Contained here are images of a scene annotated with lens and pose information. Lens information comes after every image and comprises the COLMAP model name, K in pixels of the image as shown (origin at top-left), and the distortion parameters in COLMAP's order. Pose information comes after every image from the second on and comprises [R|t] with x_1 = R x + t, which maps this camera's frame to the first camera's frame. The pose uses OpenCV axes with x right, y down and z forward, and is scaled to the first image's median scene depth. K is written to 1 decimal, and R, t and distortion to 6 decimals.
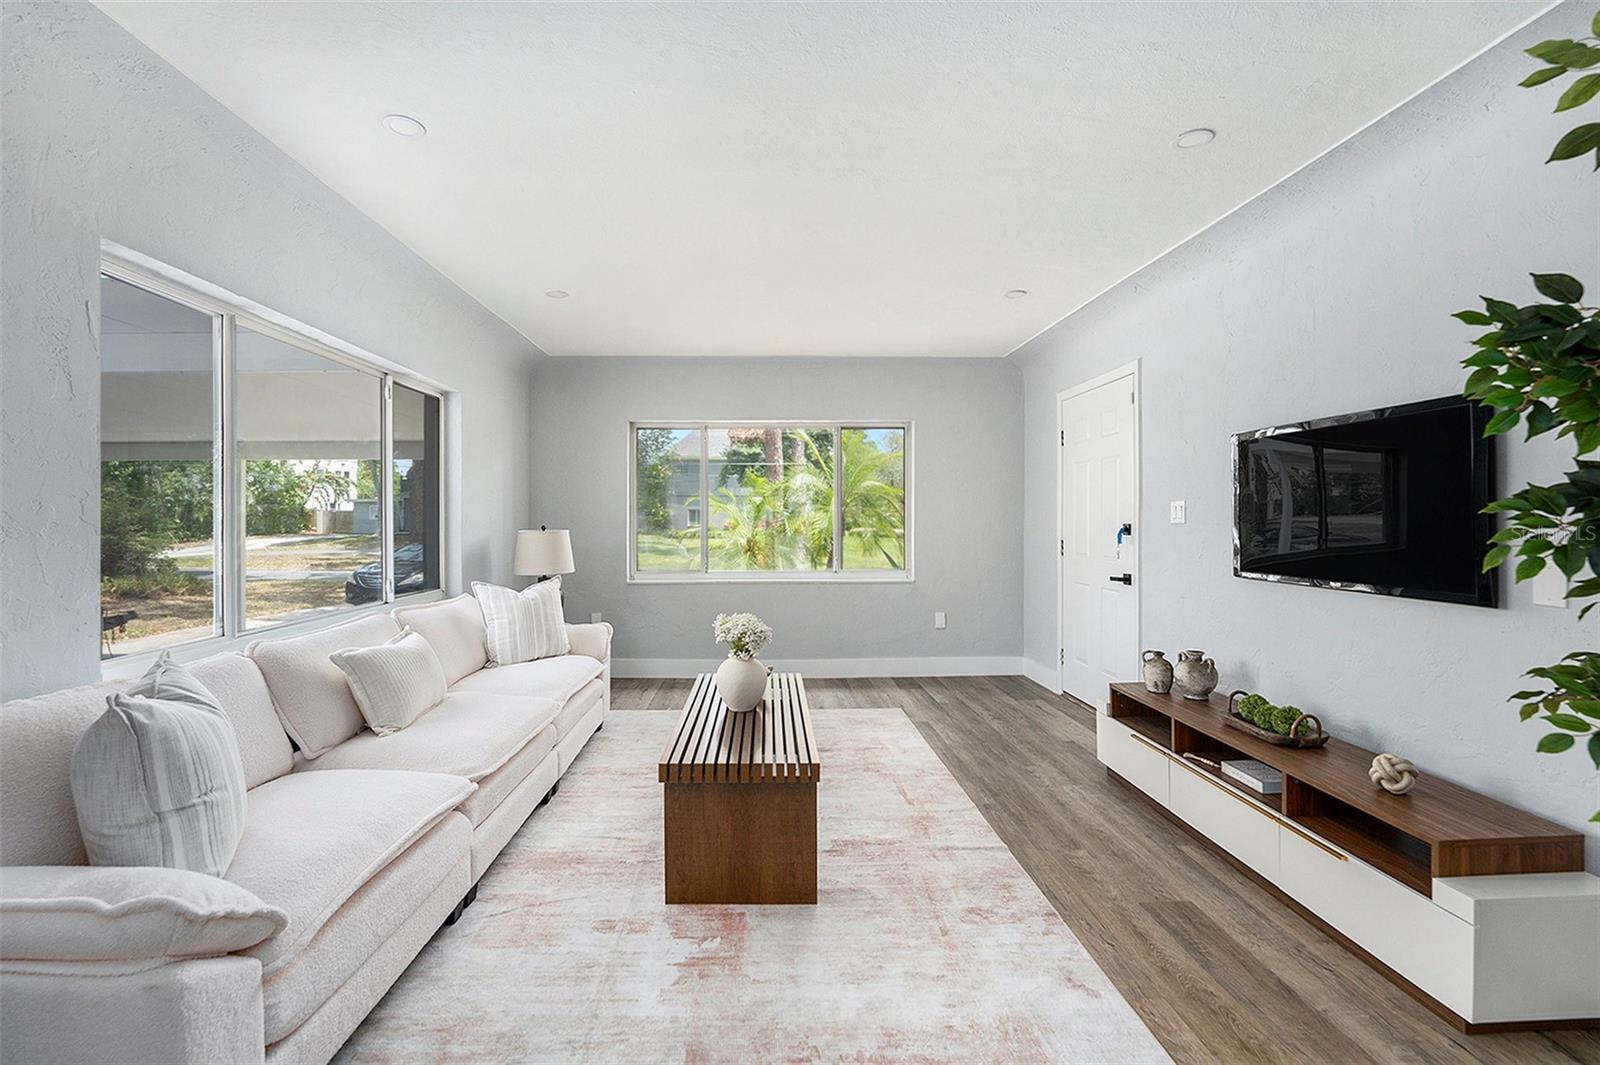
lens RADIAL K [[658.2, 0, 771.7], [0, 658.2, 507.2], [0, 0, 1]] dist [-0.051489, 0.000009]
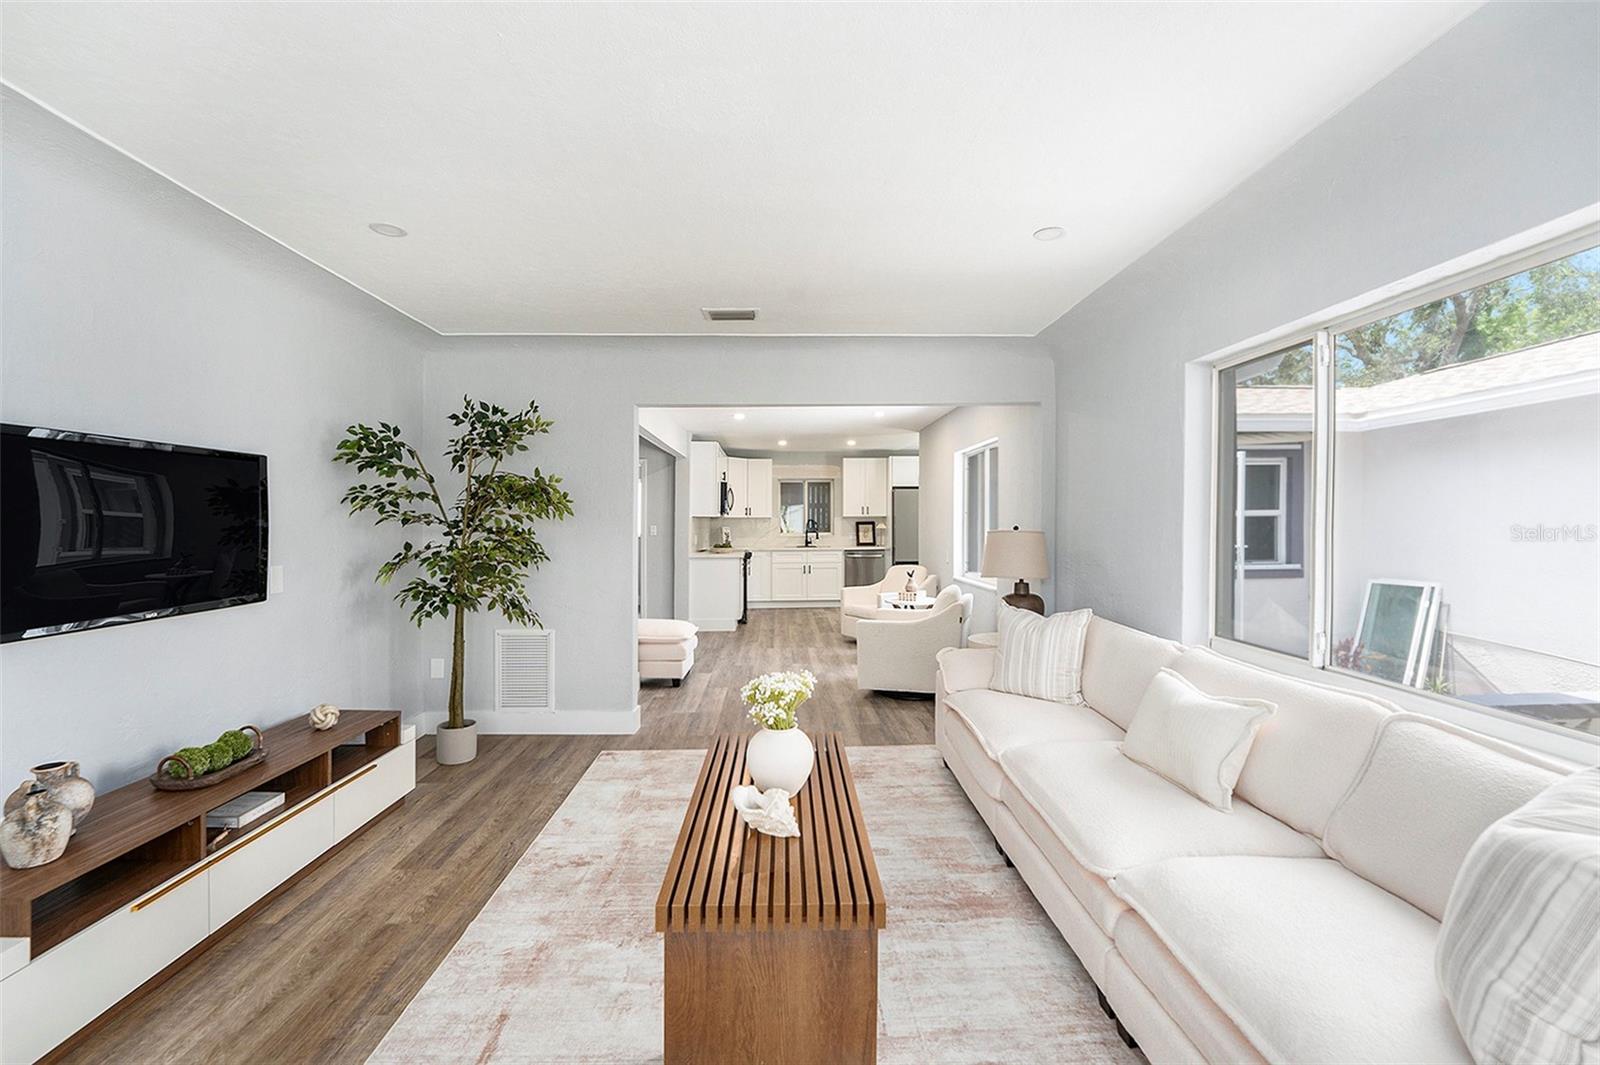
lens RADIAL K [[658.8, 0, 800.0], [0, 658.8, 532.5], [0, 0, 1]] dist [-0.008402, -0.000325]
pose [[-0.999883, 0.007531, -0.013320, -0.066218], [0.007617, 0.999950, -0.006438, 0.011773], [0.013271, -0.006539, -0.999891, 1.833883]]
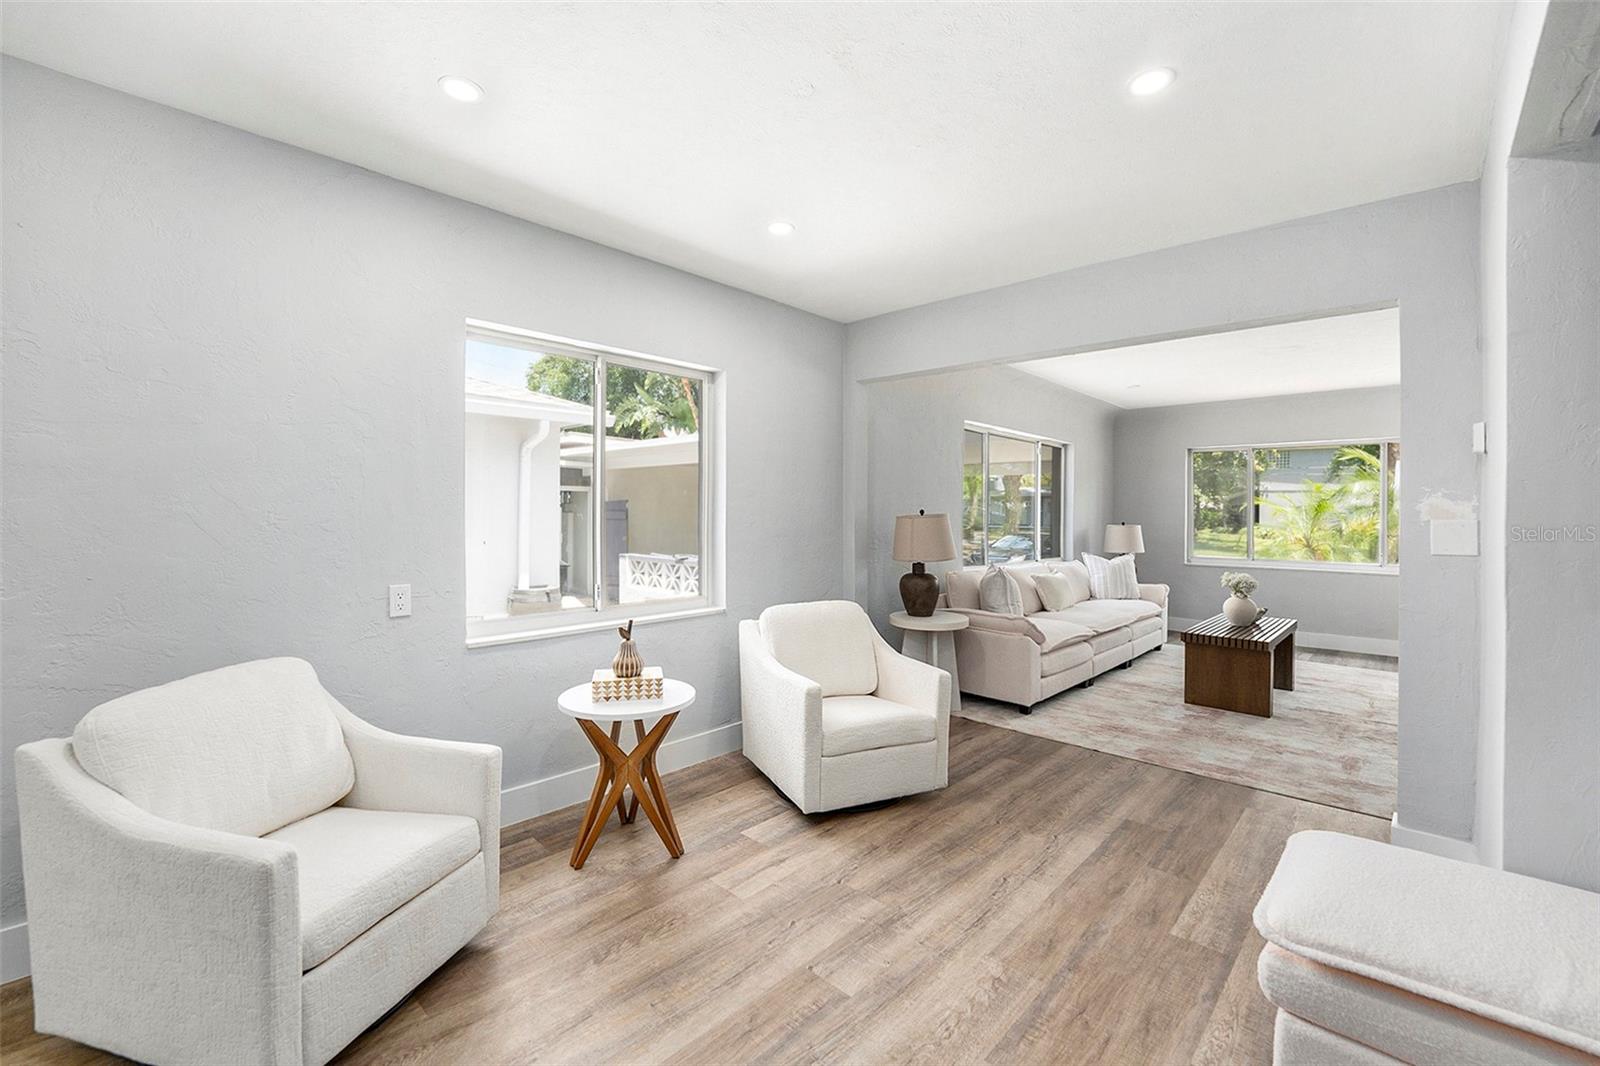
lens RADIAL K [[694.6, 0, 807.5], [0, 694.6, 511.9], [0, 0, 1]] dist [-0.017144, 0.000131]
pose [[0.730009, 0.010107, -0.683363, 0.388571], [-0.001494, 0.999912, 0.013193, -0.028441], [0.683436, -0.008610, 0.729960, -1.221192]]
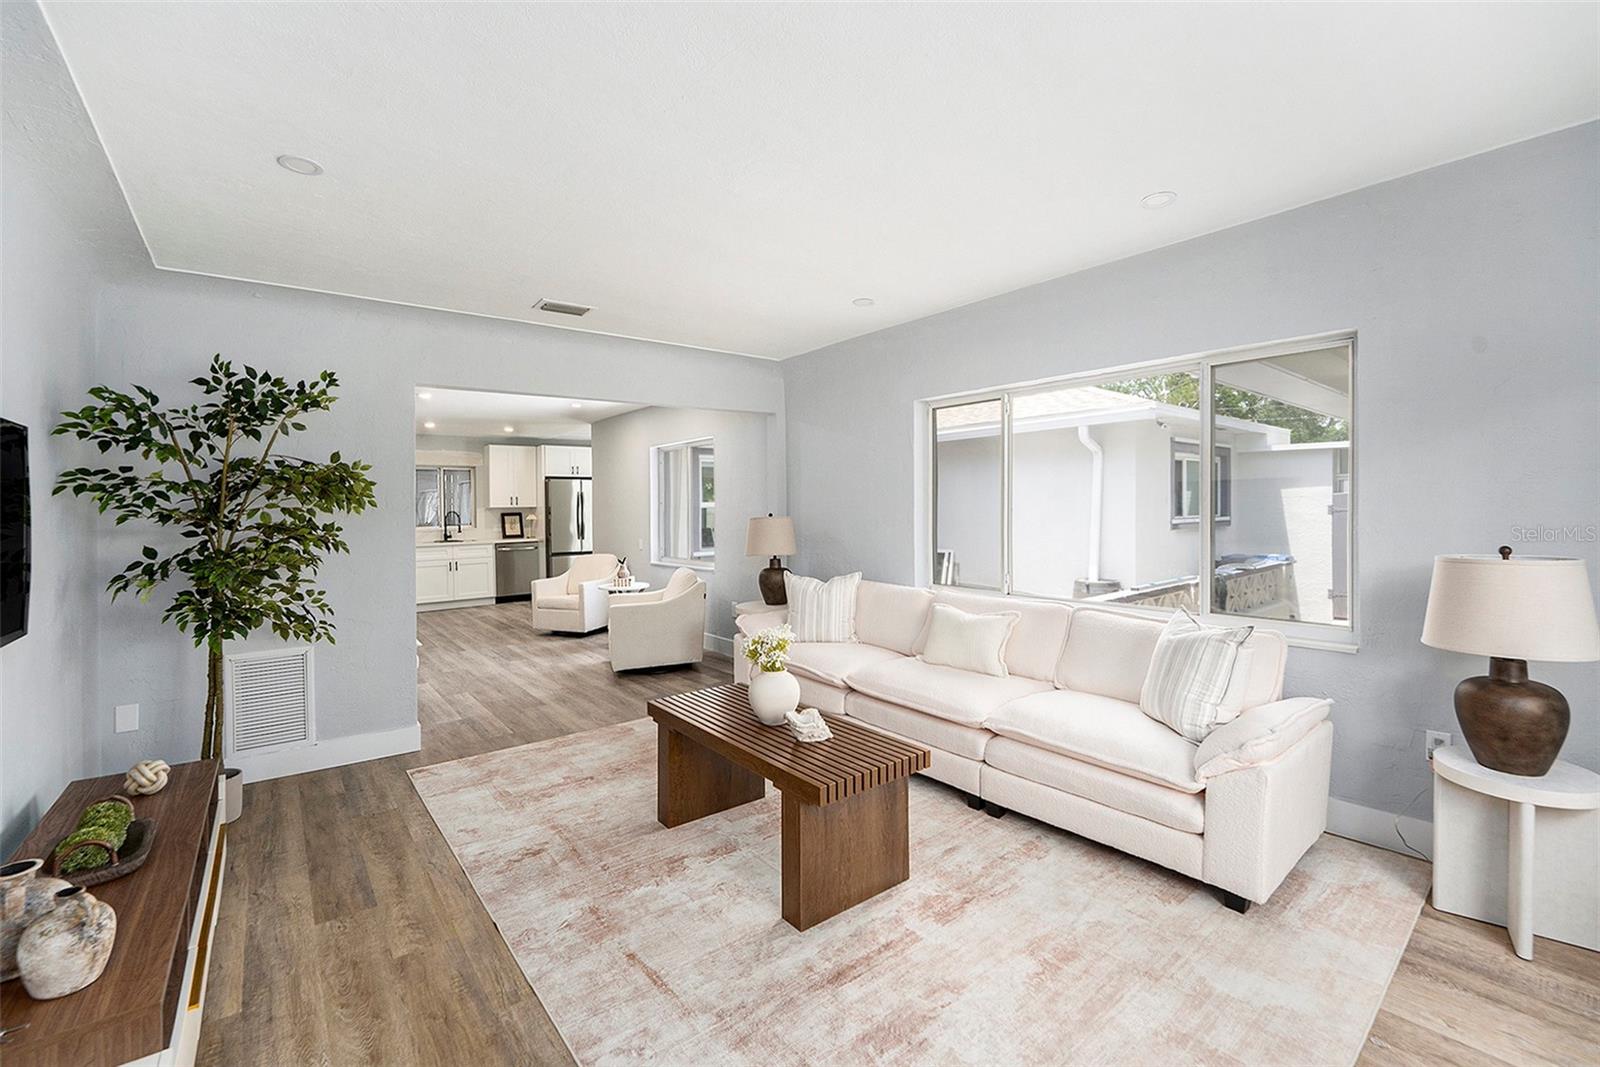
lens RADIAL K [[662.9, 0, 784.7], [0, 662.9, 544.2], [0, 0, 1]] dist [-0.018032, 0.000146]
pose [[-0.800015, 0.048870, -0.597986, 0.539962], [0.031953, 0.998733, 0.038873, 0.005957], [0.599128, 0.011991, -0.800563, 1.861957]]
